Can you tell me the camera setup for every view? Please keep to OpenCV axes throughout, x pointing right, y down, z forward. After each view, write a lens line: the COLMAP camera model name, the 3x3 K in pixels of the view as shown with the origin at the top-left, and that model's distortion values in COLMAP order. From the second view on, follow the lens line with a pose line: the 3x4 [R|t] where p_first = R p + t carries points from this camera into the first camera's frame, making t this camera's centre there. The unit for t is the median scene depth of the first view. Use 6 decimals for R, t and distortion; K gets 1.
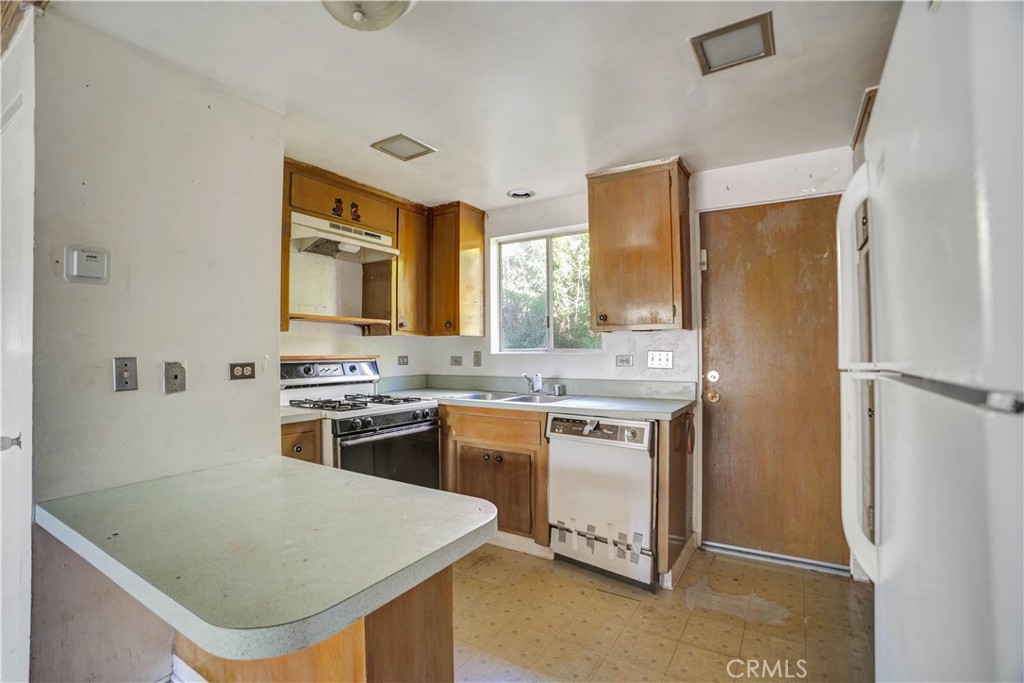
lens RADIAL K [[455.9, 0, 506.9], [0, 455.9, 341.6], [0, 0, 1]] dist [-0.062630, 0.007898]
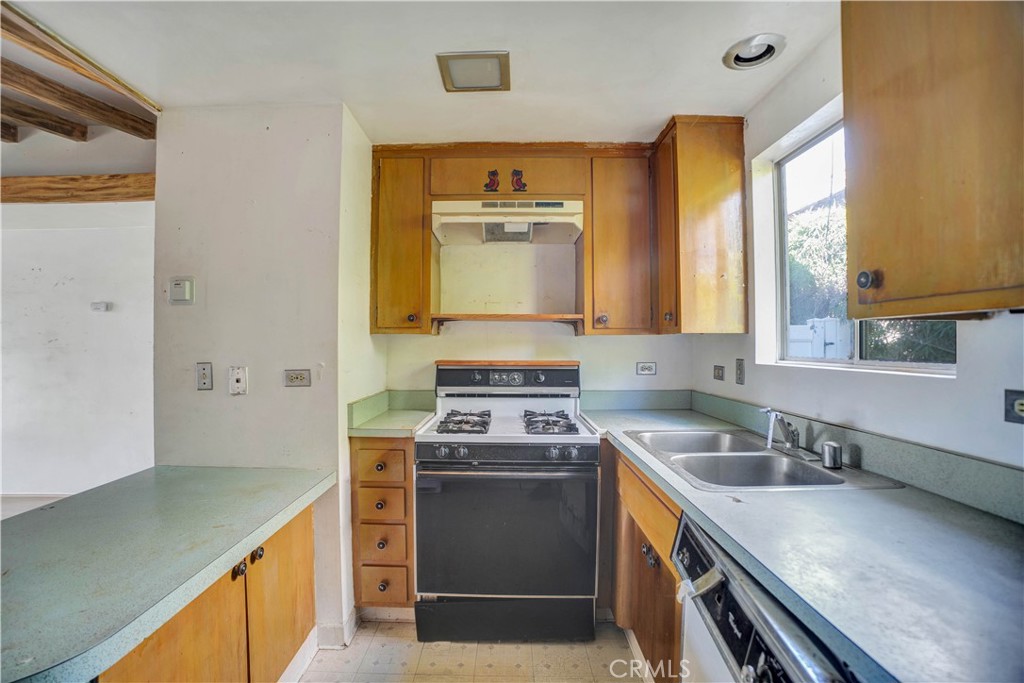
lens RADIAL K [[455.9, 0, 512.1], [0, 455.9, 341.6], [0, 0, 1]] dist [-0.062630, 0.007898]
pose [[0.551125, -0.001039, -0.834422, 0.333393], [0.014169, 0.999867, 0.008113, -0.012219], [0.834302, -0.016294, 0.551067, 0.569731]]
